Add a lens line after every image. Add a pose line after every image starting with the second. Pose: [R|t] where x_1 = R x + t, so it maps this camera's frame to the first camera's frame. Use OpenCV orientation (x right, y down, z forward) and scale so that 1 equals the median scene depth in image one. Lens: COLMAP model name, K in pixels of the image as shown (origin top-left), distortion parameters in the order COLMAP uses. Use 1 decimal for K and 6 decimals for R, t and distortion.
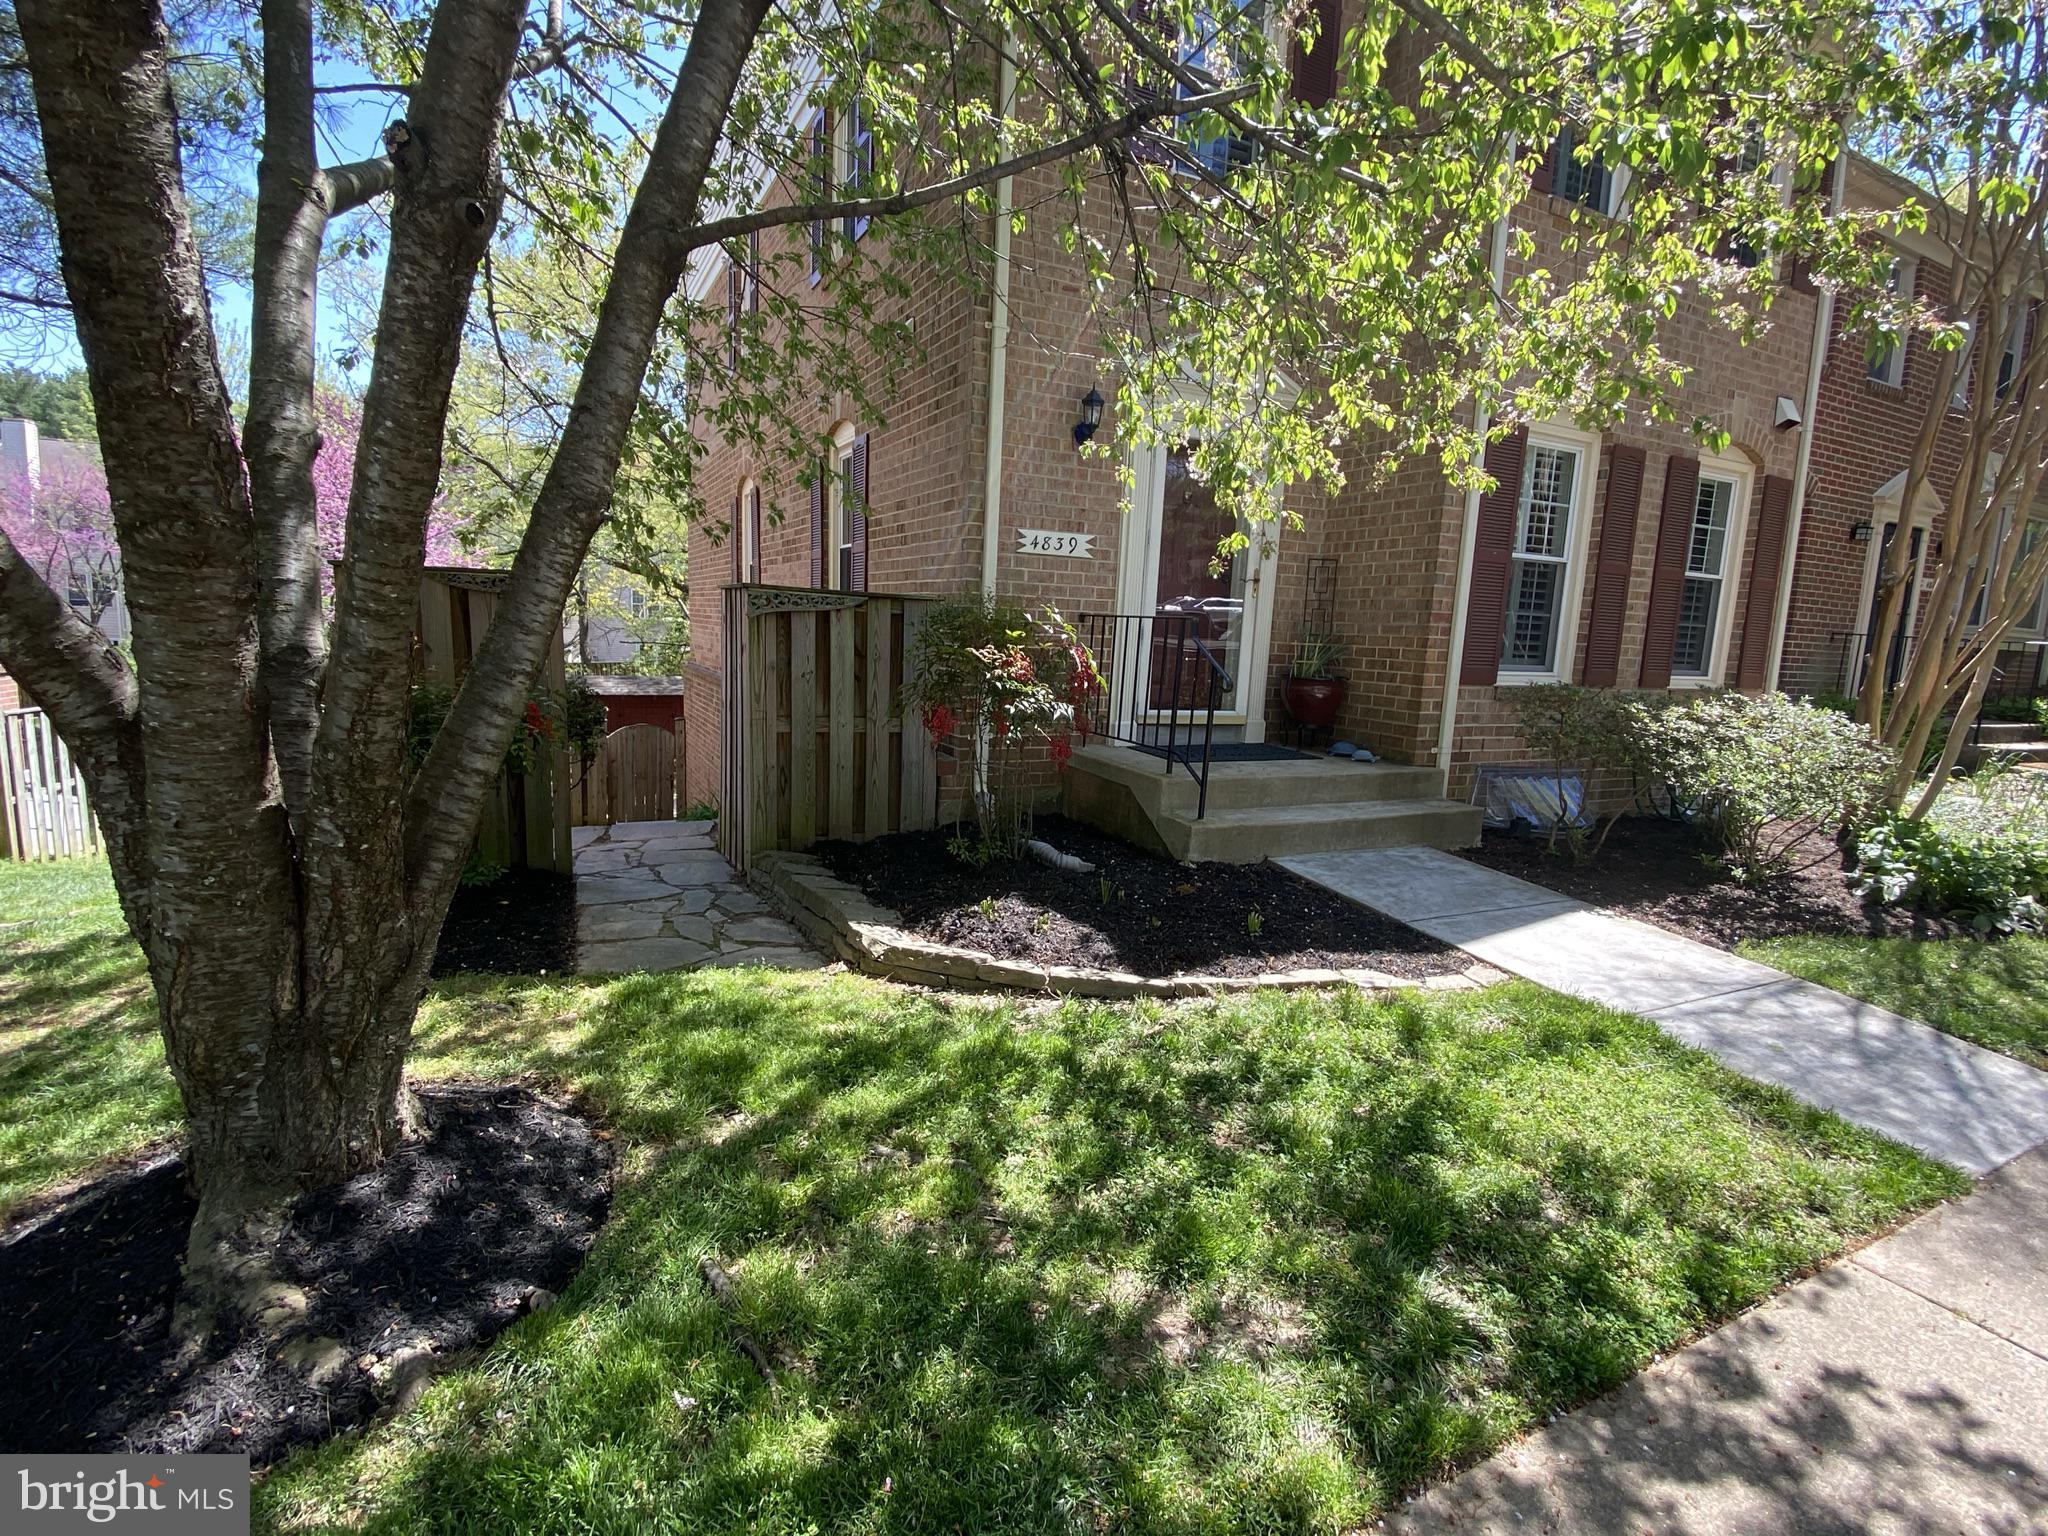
lens RADIAL K [[934.5, 0, 1024.0], [0, 934.5, 768.0], [0, 0, 1]] dist [0.000329, -0.000062]
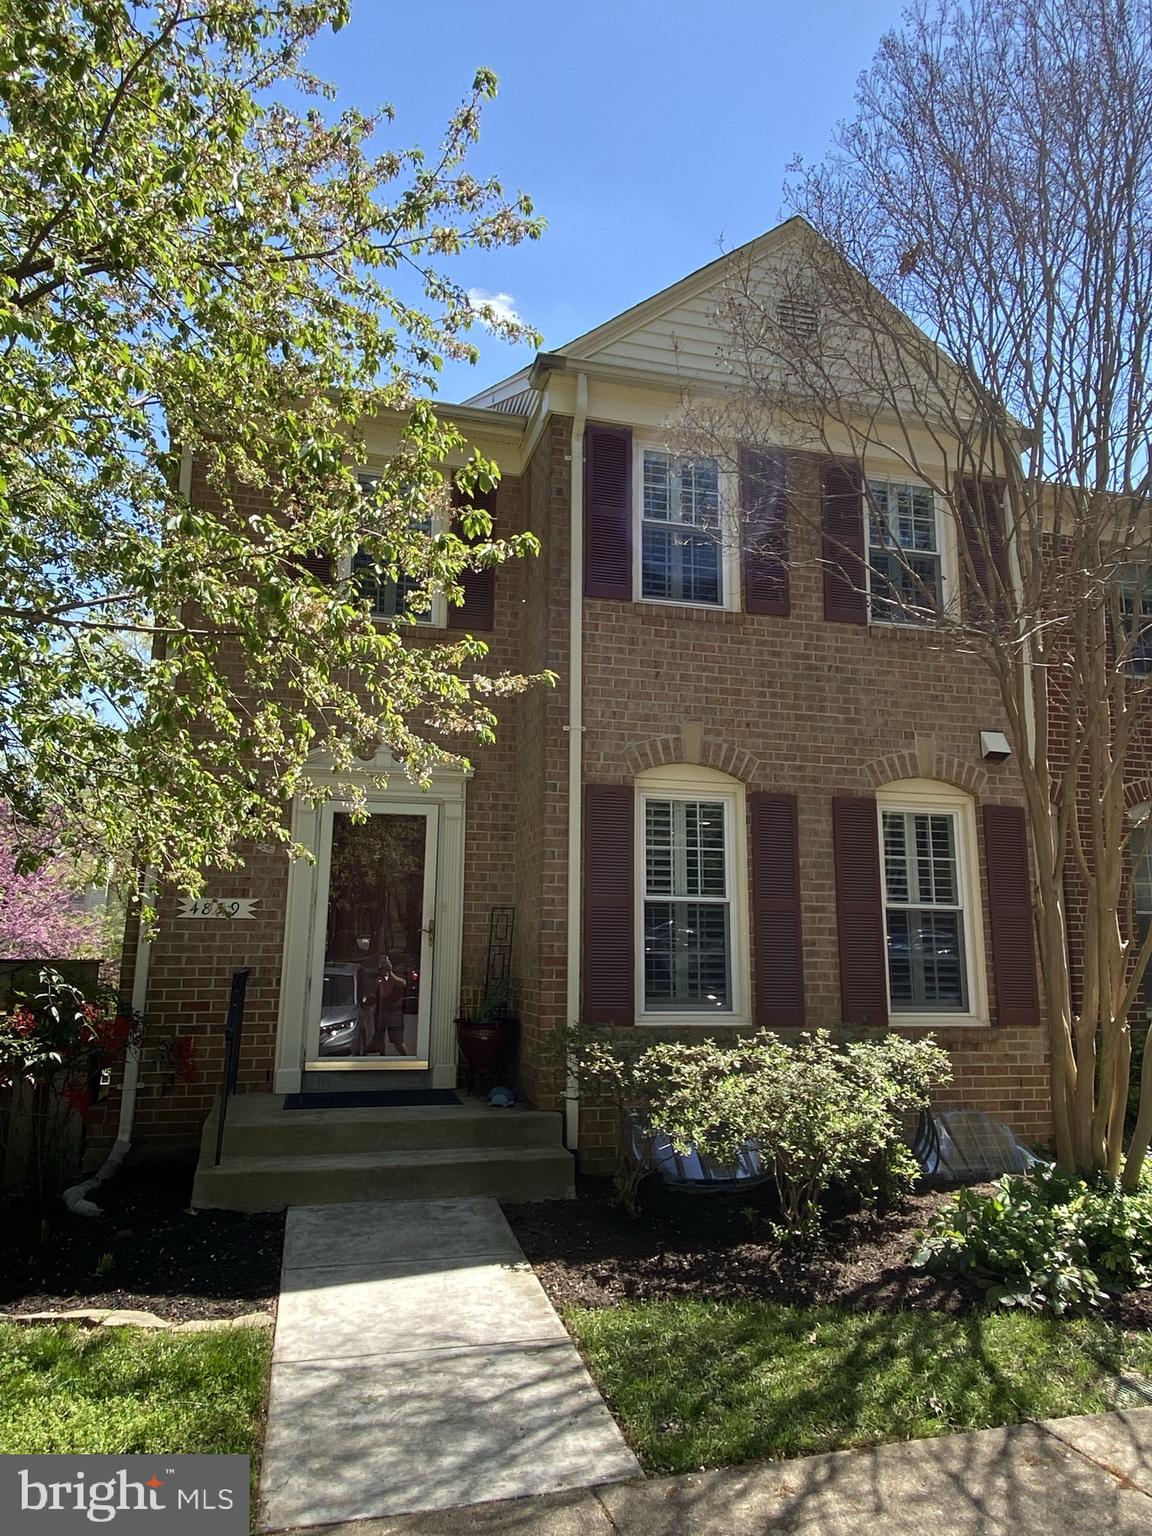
lens RADIAL K [[979.0, 0, 576.0], [0, 979.0, 768.0], [0, 0, 1]] dist [0.002559, 0.000022]
pose [[0.979633, -0.065566, -0.189792, 1.096084], [-0.001928, 0.942073, -0.335403, 0.004967], [0.200789, 0.328938, 0.922759, -0.141465]]
